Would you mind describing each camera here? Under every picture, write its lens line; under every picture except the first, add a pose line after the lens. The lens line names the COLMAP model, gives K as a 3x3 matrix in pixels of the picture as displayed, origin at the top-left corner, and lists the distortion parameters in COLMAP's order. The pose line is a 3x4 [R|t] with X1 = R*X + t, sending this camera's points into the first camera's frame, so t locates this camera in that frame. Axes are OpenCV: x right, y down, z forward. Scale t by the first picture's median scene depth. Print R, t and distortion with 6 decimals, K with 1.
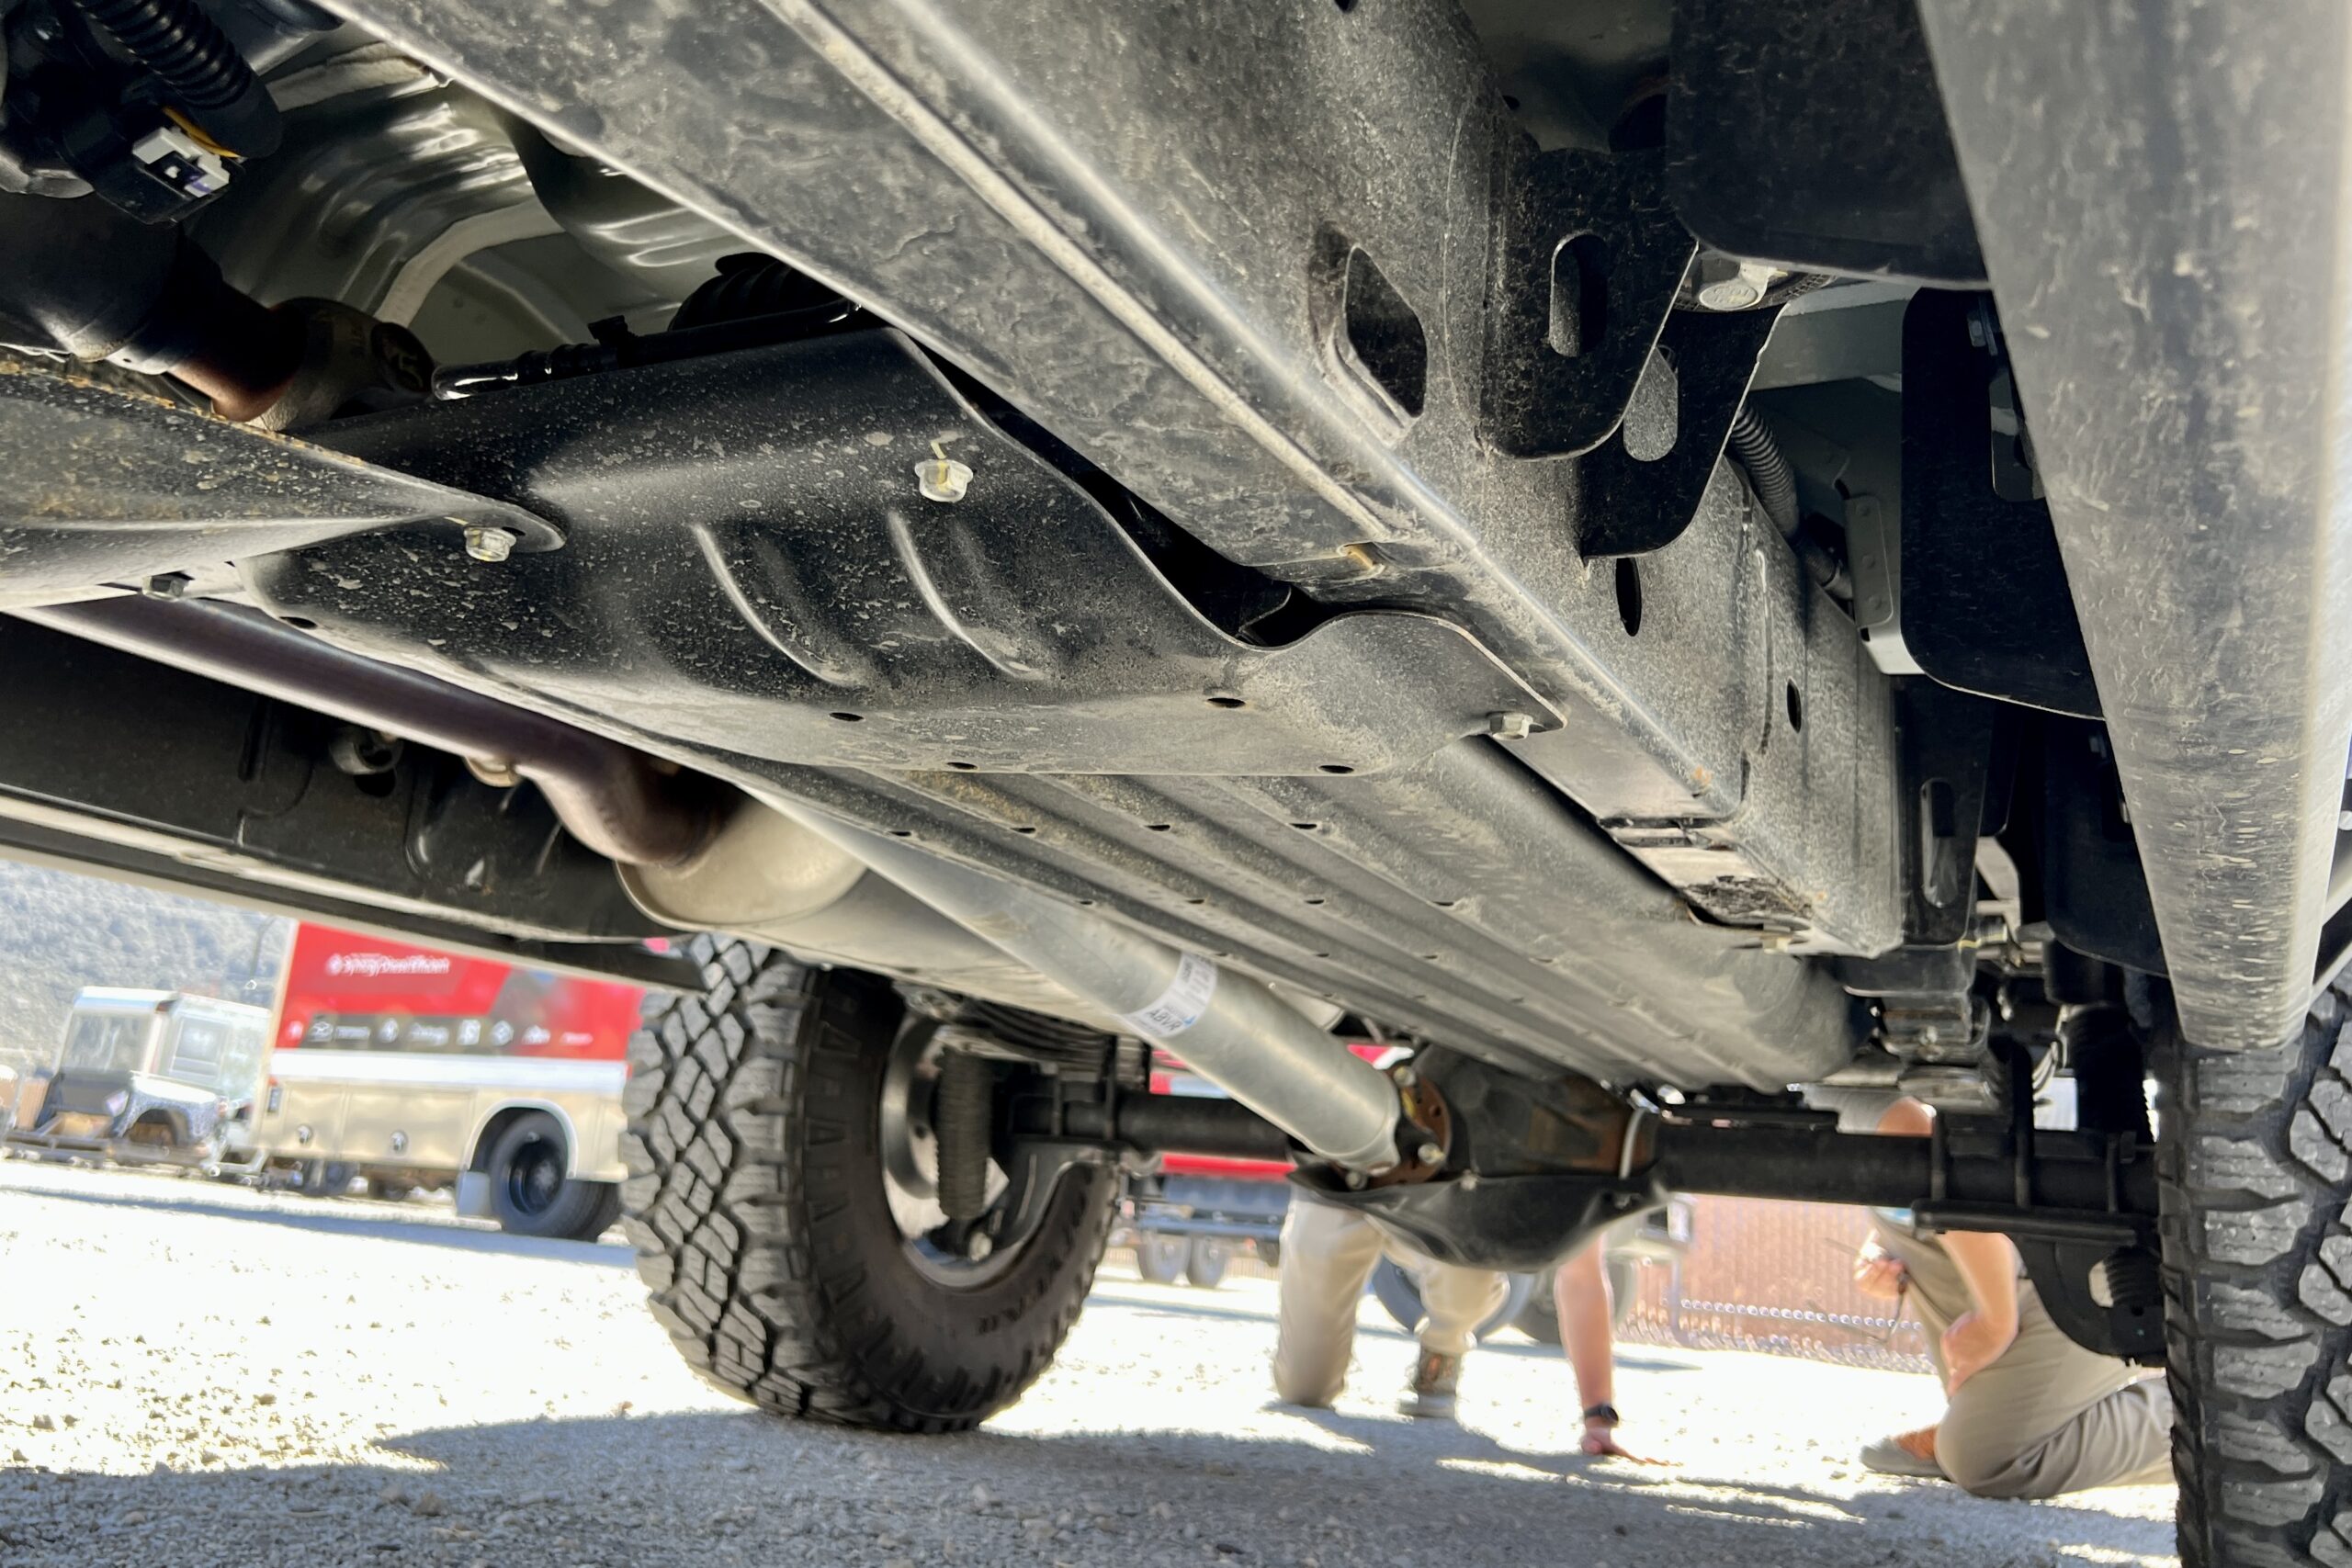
lens RADIAL K [[2178.1, 0, 1176.0], [0, 2178.1, 784.0], [0, 0, 1]] dist [0.034929, -0.036482]
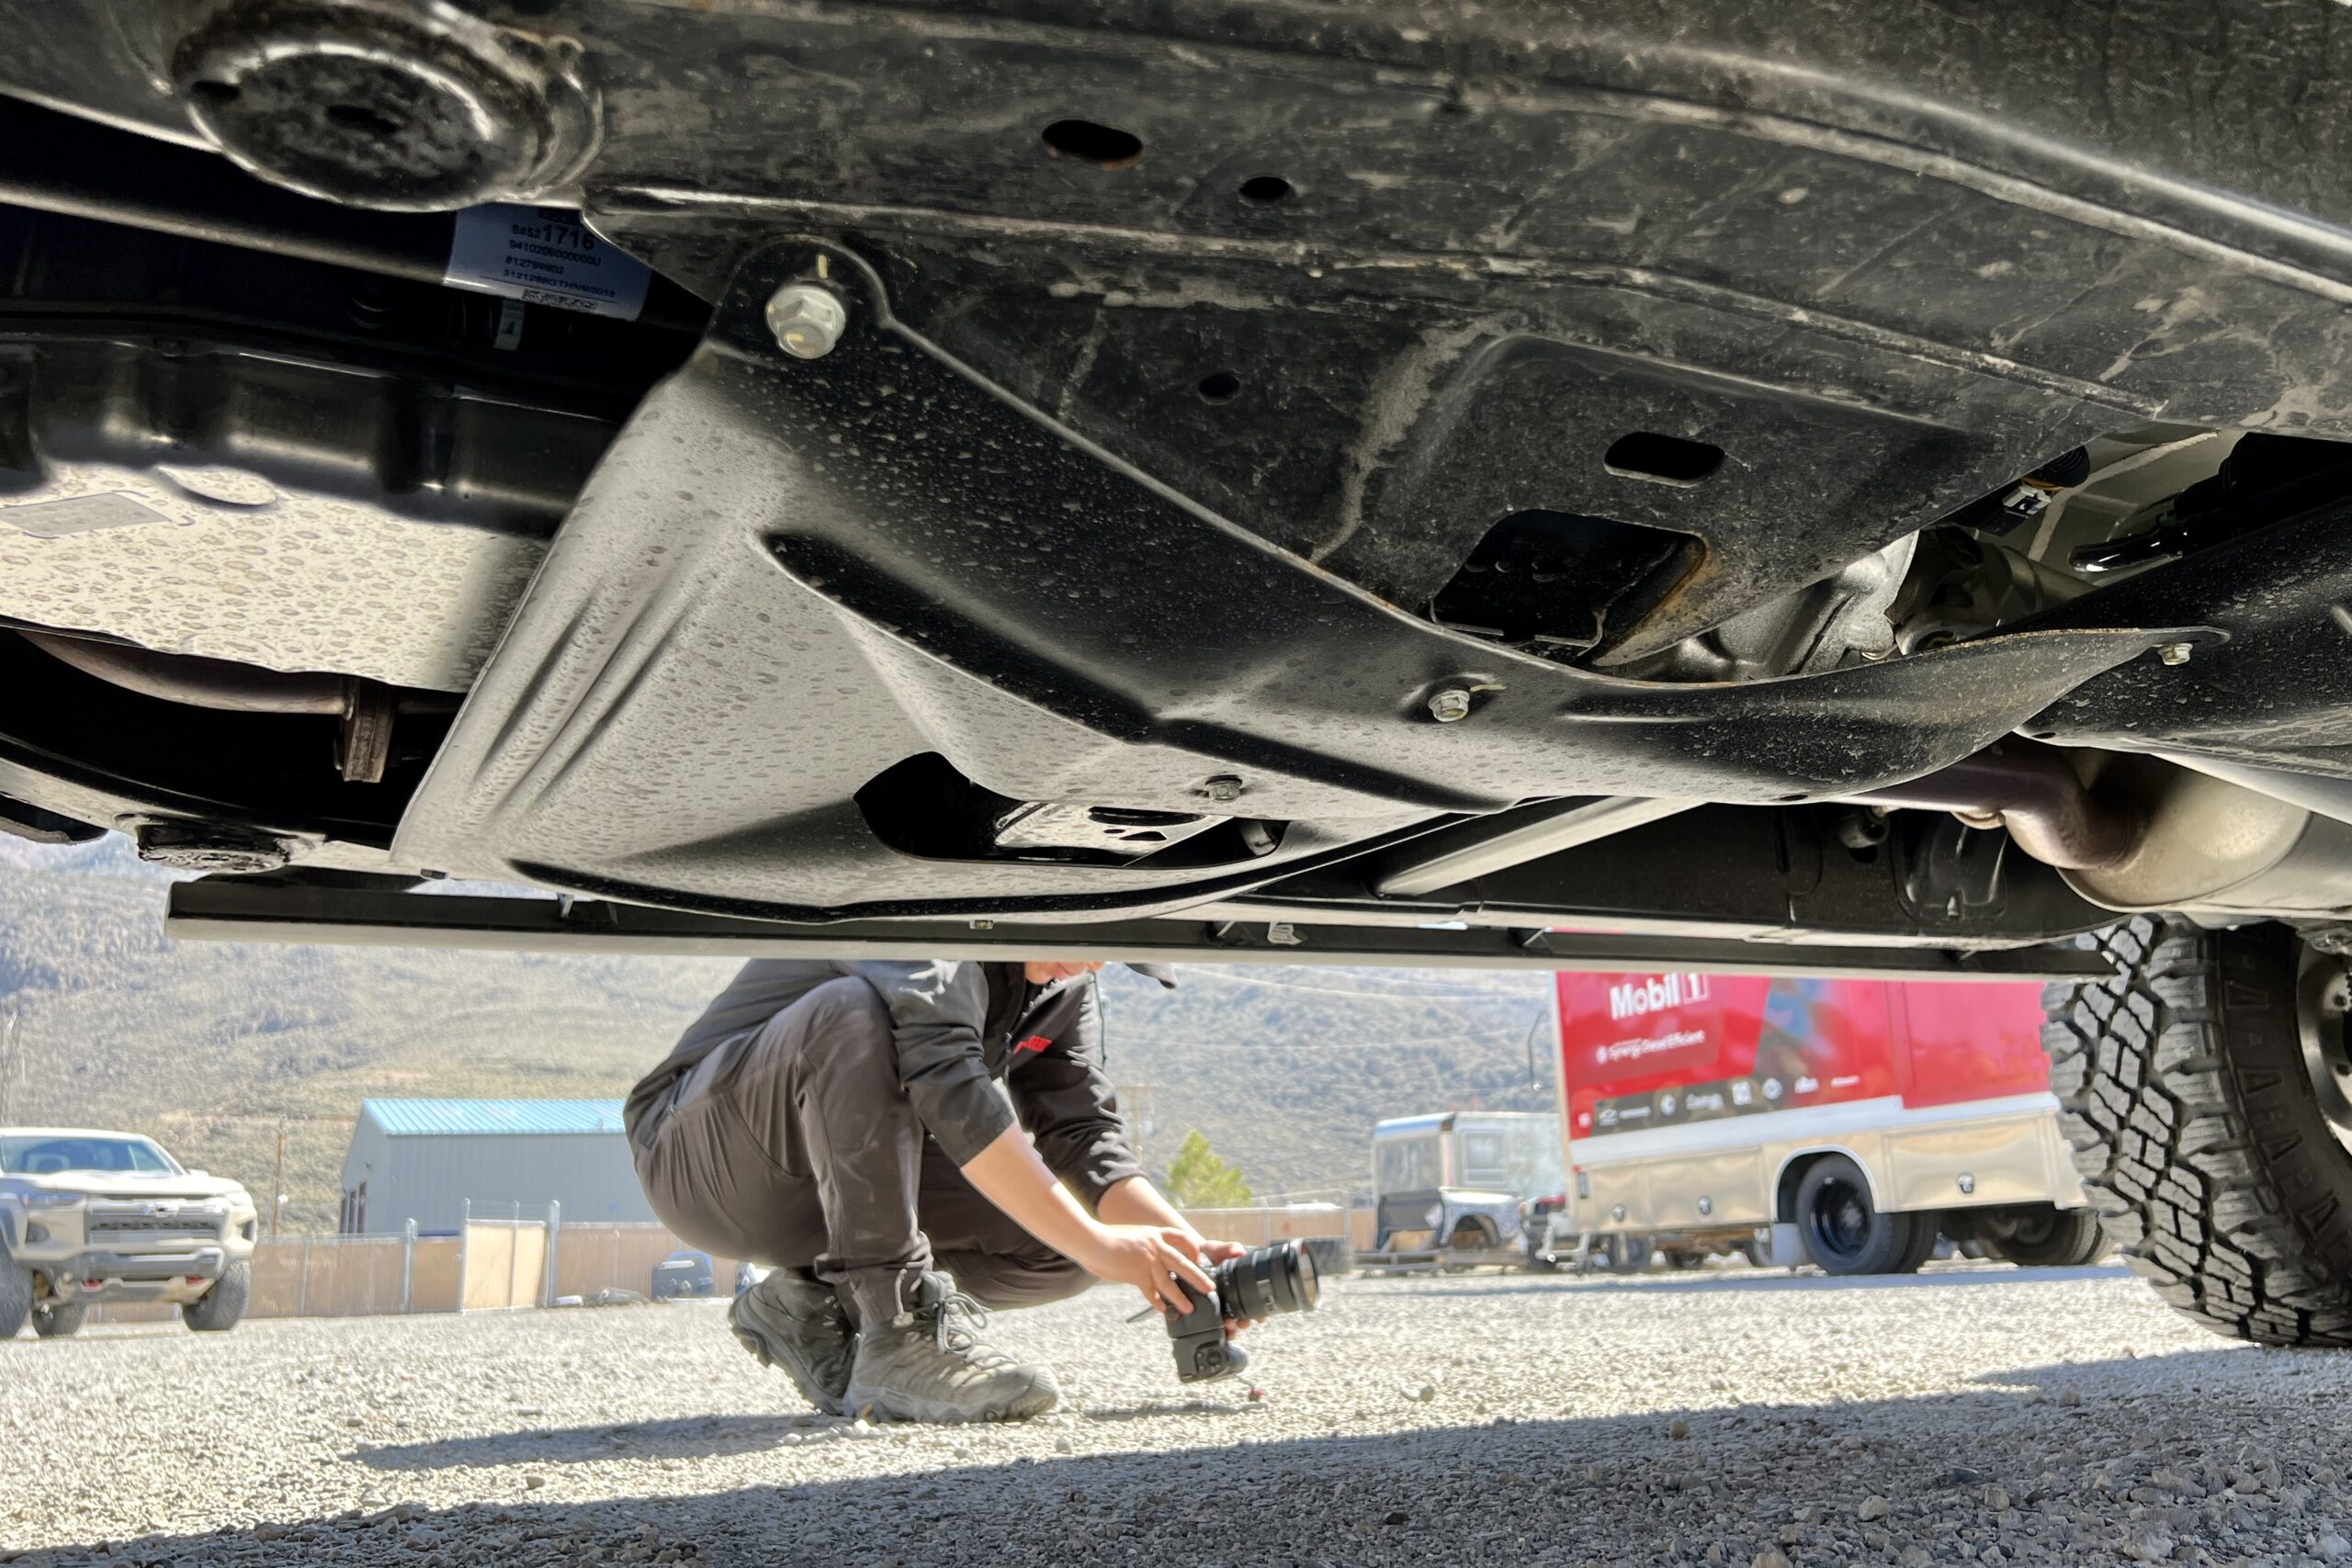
lens RADIAL K [[2178.1, 0, 1176.0], [0, 2178.1, 784.0], [0, 0, 1]] dist [0.034929, -0.036482]
pose [[0.844048, -0.247326, -0.475828, -0.057601], [0.234554, 0.968186, -0.087180, -0.015111], [0.482252, -0.038023, 0.875207, -0.216093]]
